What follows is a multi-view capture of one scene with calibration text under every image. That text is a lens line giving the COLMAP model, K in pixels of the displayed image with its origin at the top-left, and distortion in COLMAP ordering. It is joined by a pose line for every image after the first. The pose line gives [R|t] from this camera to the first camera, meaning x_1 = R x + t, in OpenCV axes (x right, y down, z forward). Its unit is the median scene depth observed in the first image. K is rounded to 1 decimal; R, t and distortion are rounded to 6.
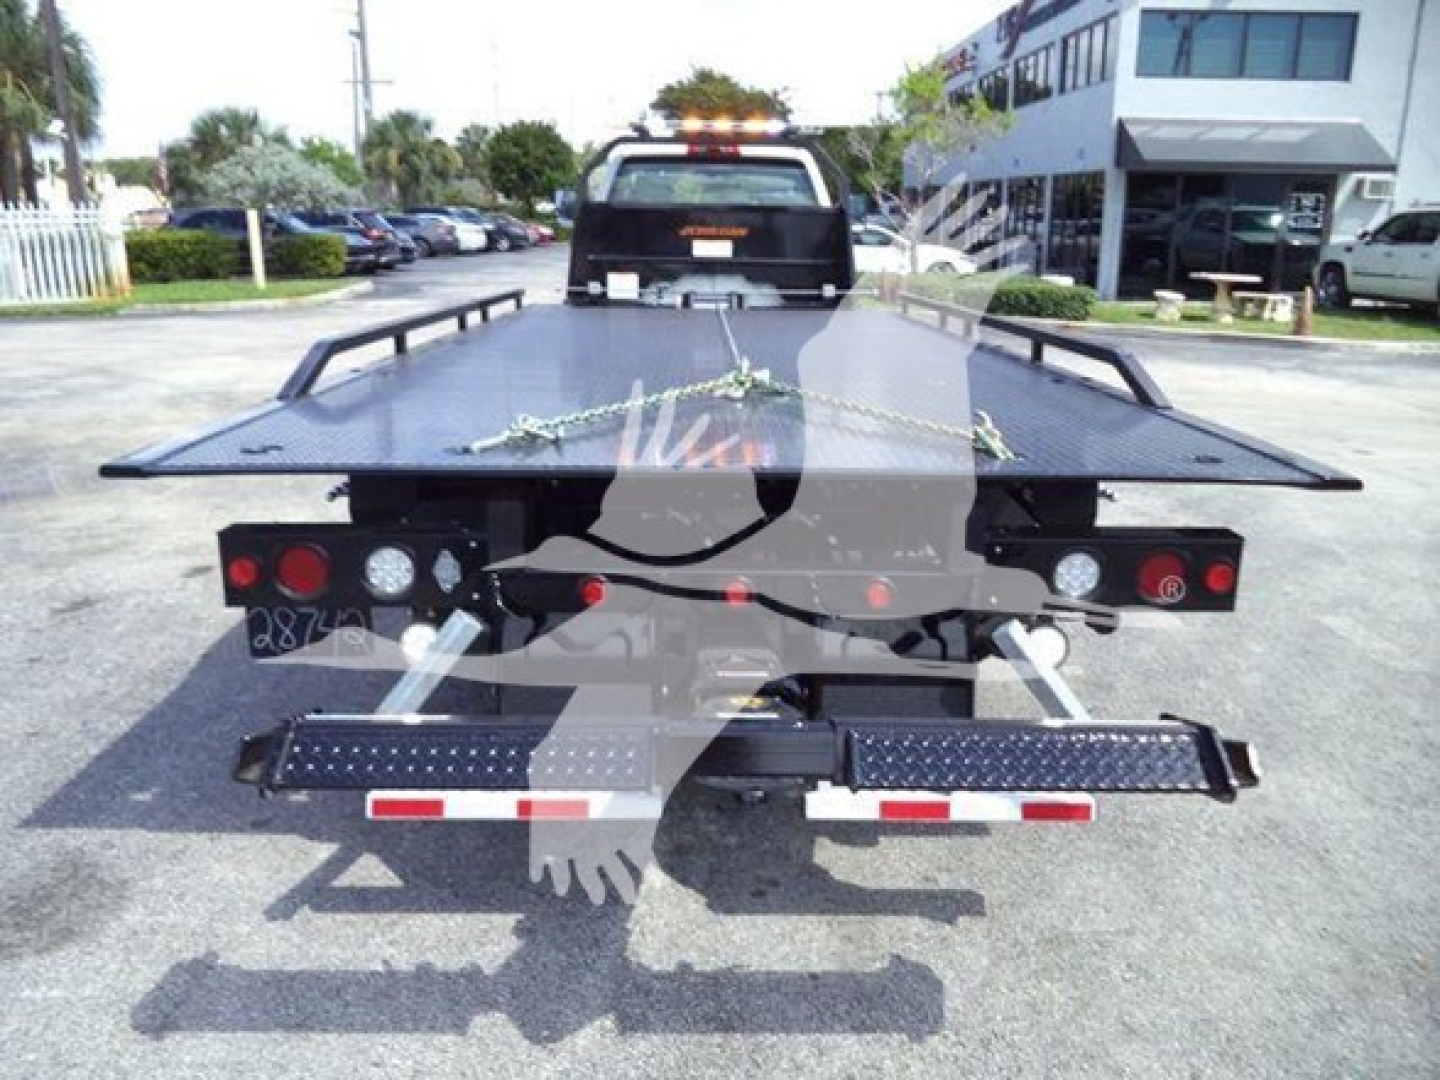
lens RADIAL K [[1175.0, 0, 729.0], [0, 1175.0, 544.4], [0, 0, 1]] dist [-0.025718, -0.001503]
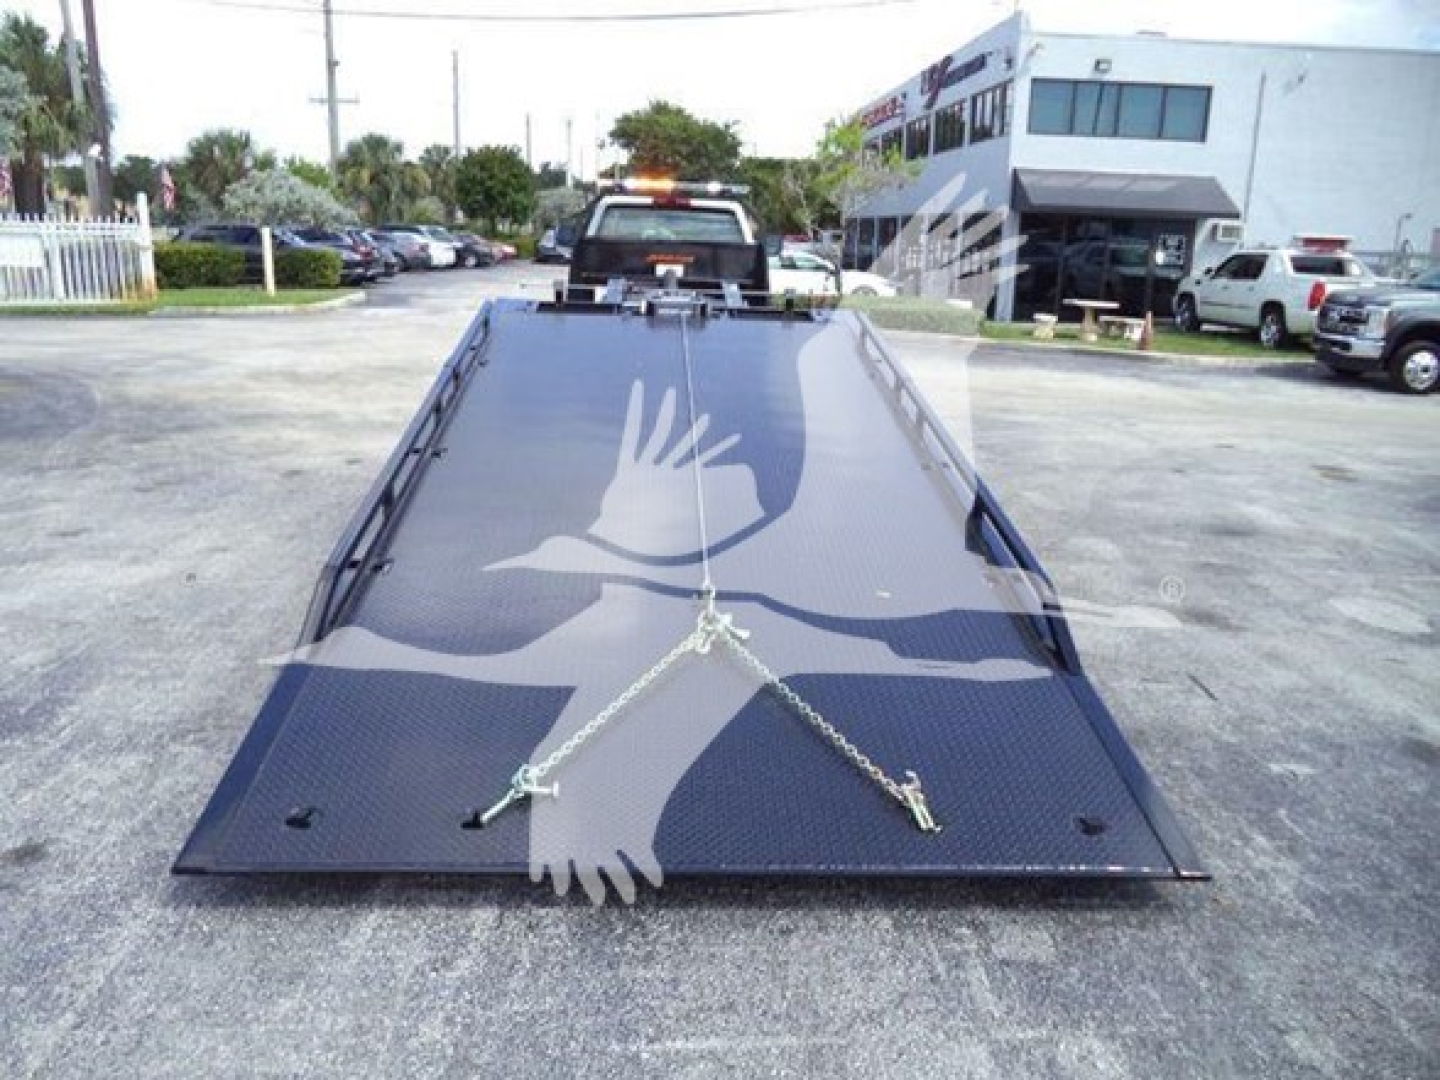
lens RADIAL K [[1172.6, 0, 720.0], [0, 1172.6, 540.0], [0, 0, 1]] dist [-0.025580, -0.011591]
pose [[0.999205, 0.015282, 0.036822, -0.000340], [-0.014514, 0.999673, -0.021032, 0.039408], [-0.037132, 0.020481, 0.999100, -0.158019]]
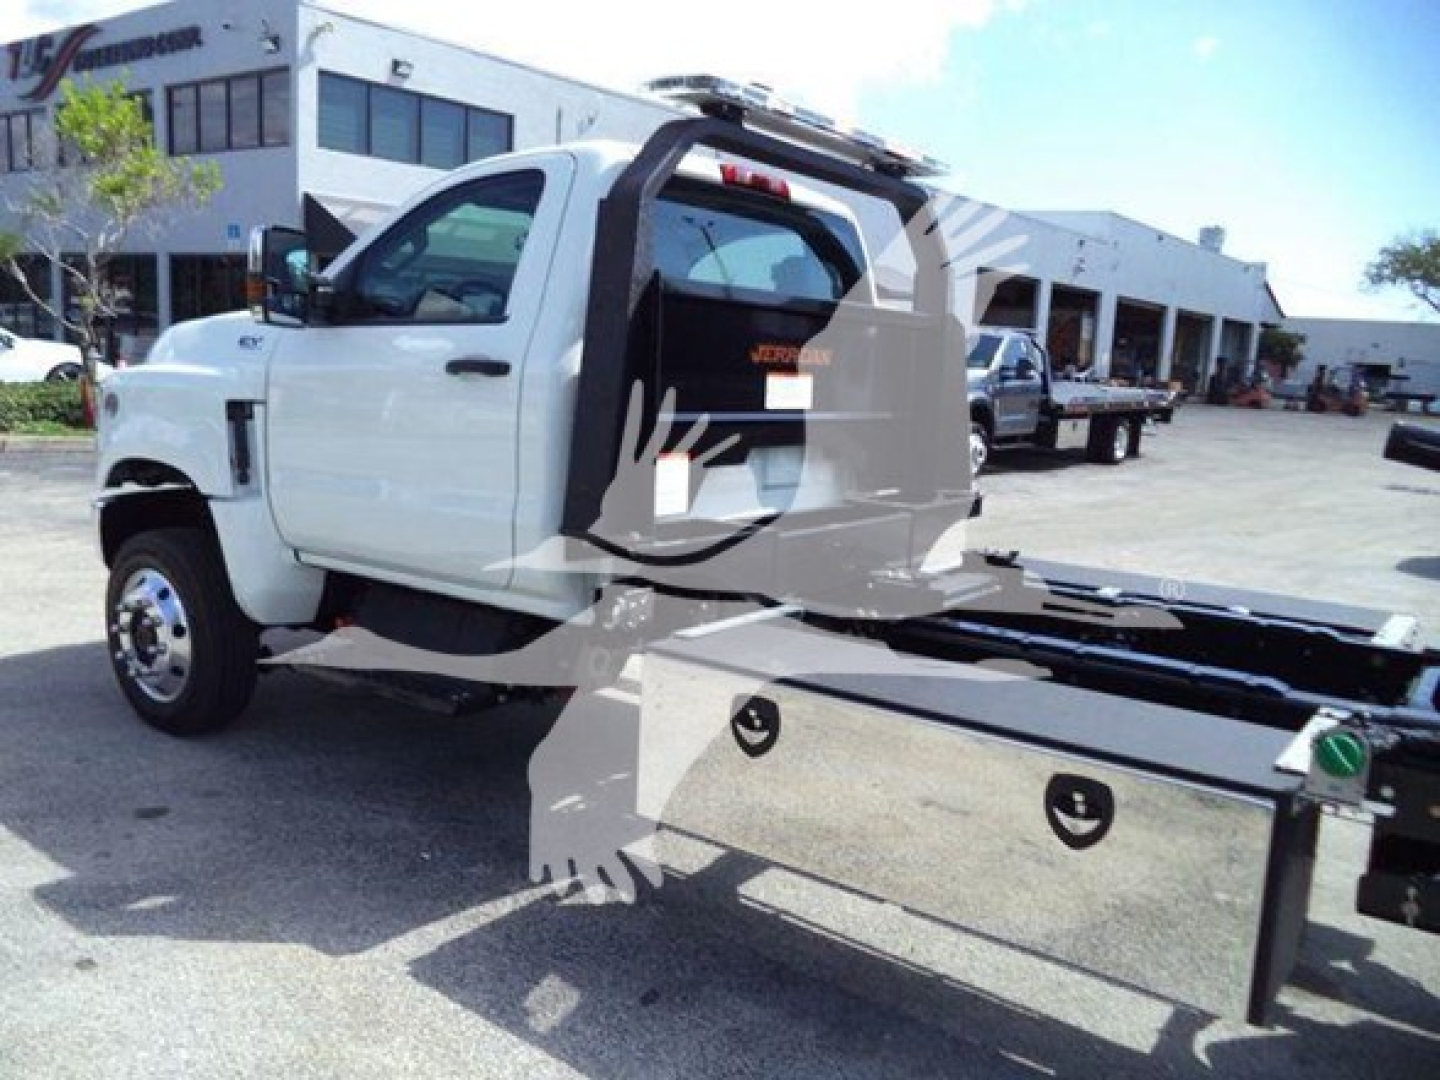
lens RADIAL K [[1158.9, 0, 720.0], [0, 1158.9, 540.0], [0, 0, 1]] dist [-0.031306, -0.002469]
pose [[0.610605, -0.112247, 0.783940, -0.153537], [0.167971, 0.985738, 0.010310, -0.078633], [-0.773917, 0.125384, 0.620751, 0.286775]]
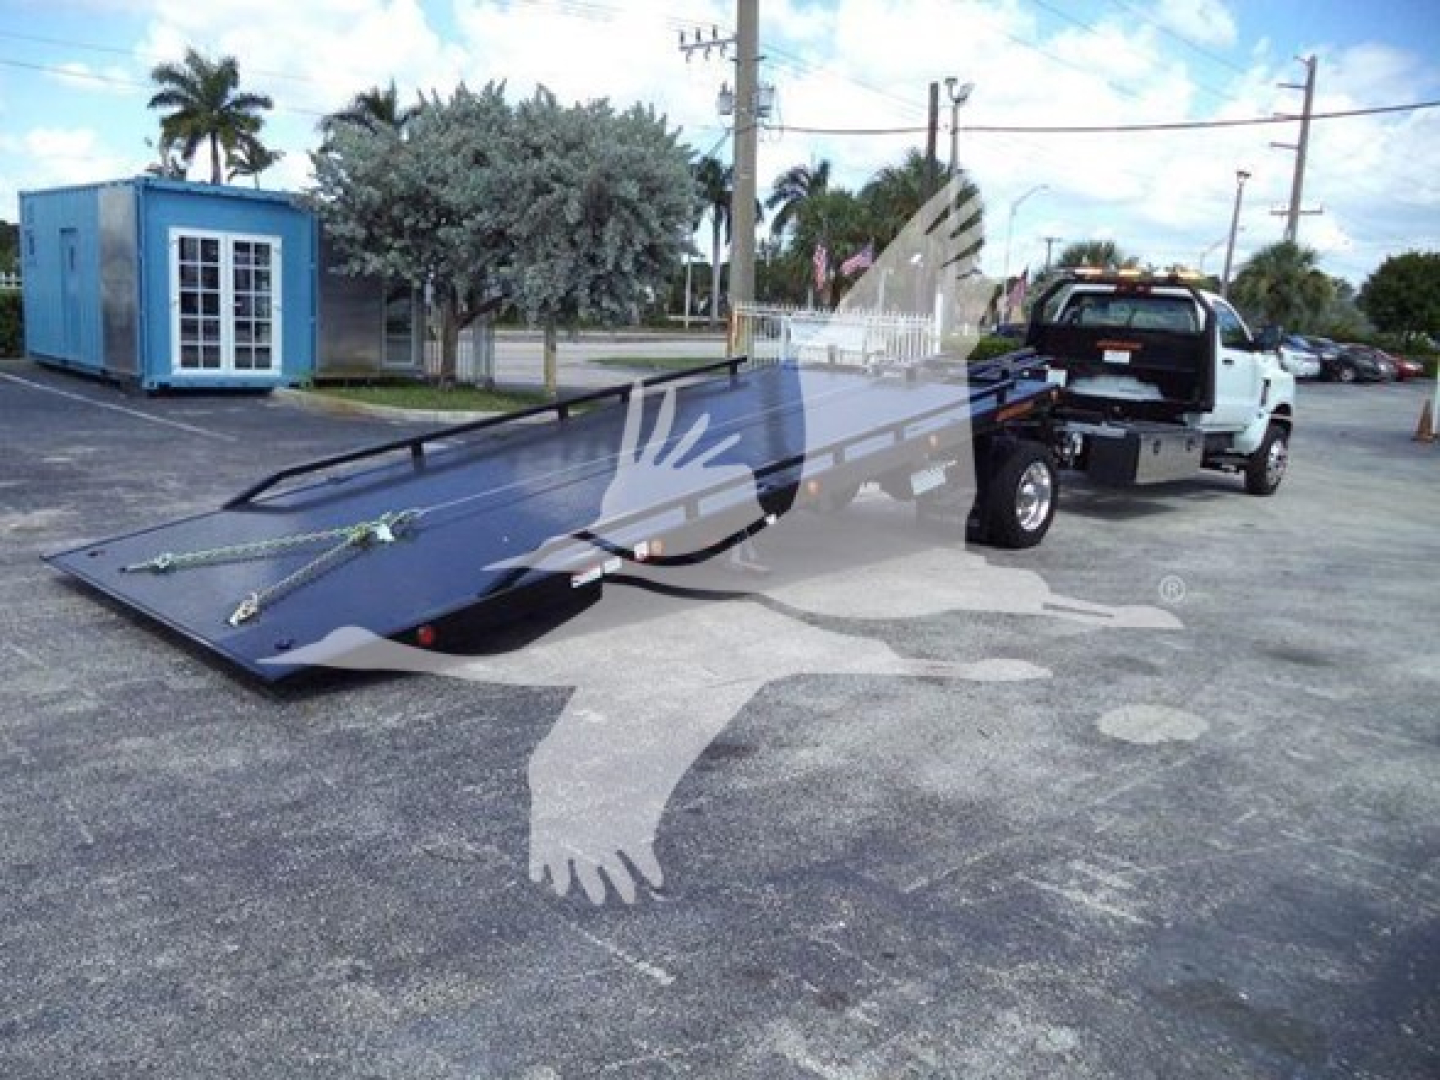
lens RADIAL K [[1172.6, 0, 720.0], [0, 1172.6, 540.0], [0, 0, 1]] dist [-0.025580, -0.011591]
pose [[0.723081, 0.164966, -0.670776, 0.241576], [-0.232598, 0.972504, -0.011564, 0.035942], [0.650425, 0.164383, 0.741570, -0.127439]]
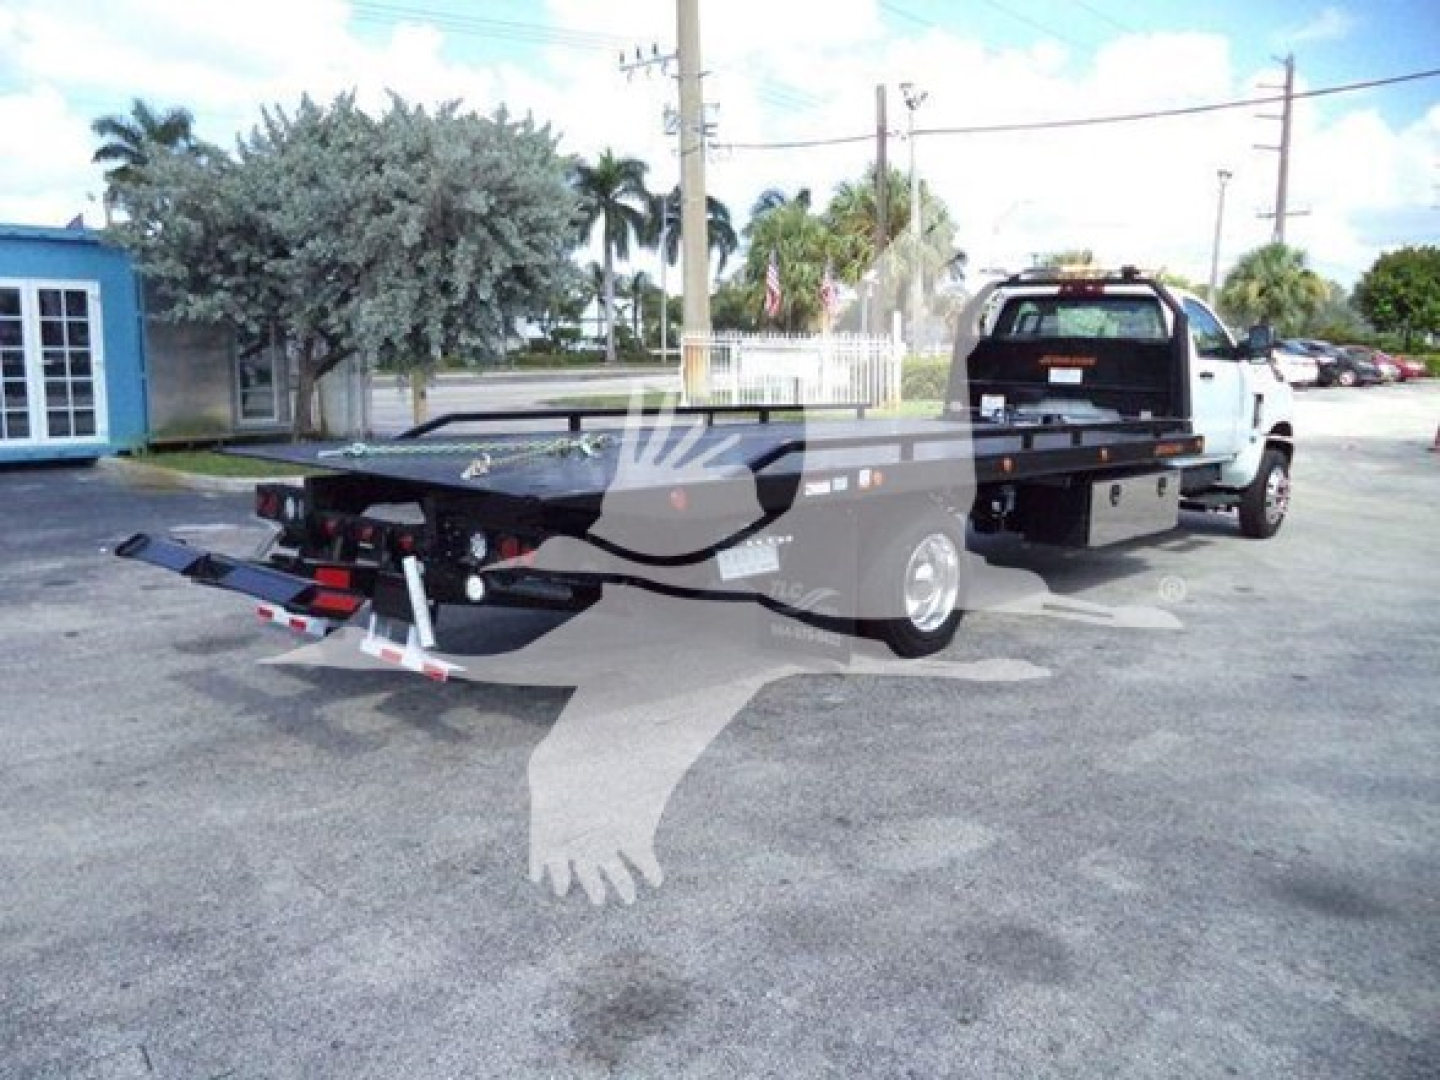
lens RADIAL K [[1172.6, 0, 720.0], [0, 1172.6, 540.0], [0, 0, 1]] dist [-0.025580, -0.011591]
pose [[0.726669, 0.113296, -0.677581, 0.201012], [-0.187093, 0.981664, -0.036506, 0.001812], [0.661021, 0.153299, 0.734541, -0.005911]]
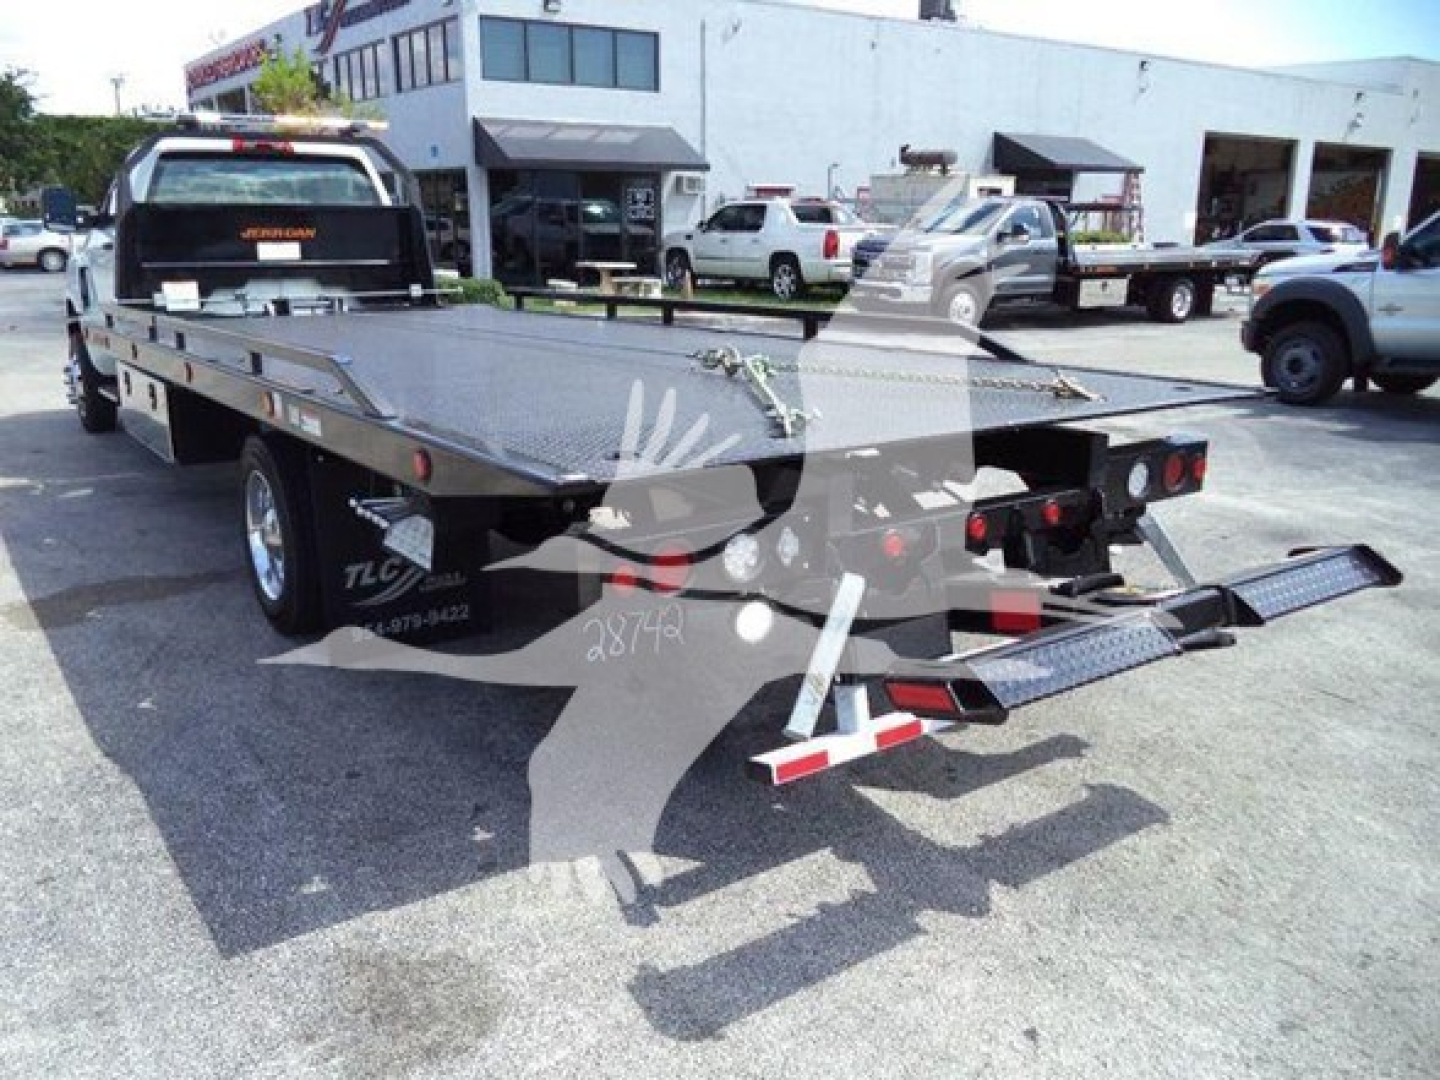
lens RADIAL K [[1168.7, 0, 733.3], [0, 1168.7, 542.8], [0, 0, 1]] dist [-0.033949, -0.005164]
pose [[0.824554, -0.158860, 0.543023, -0.098673], [0.156135, 0.986393, 0.051483, -0.005076], [-0.543812, 0.042334, 0.838138, 0.013029]]
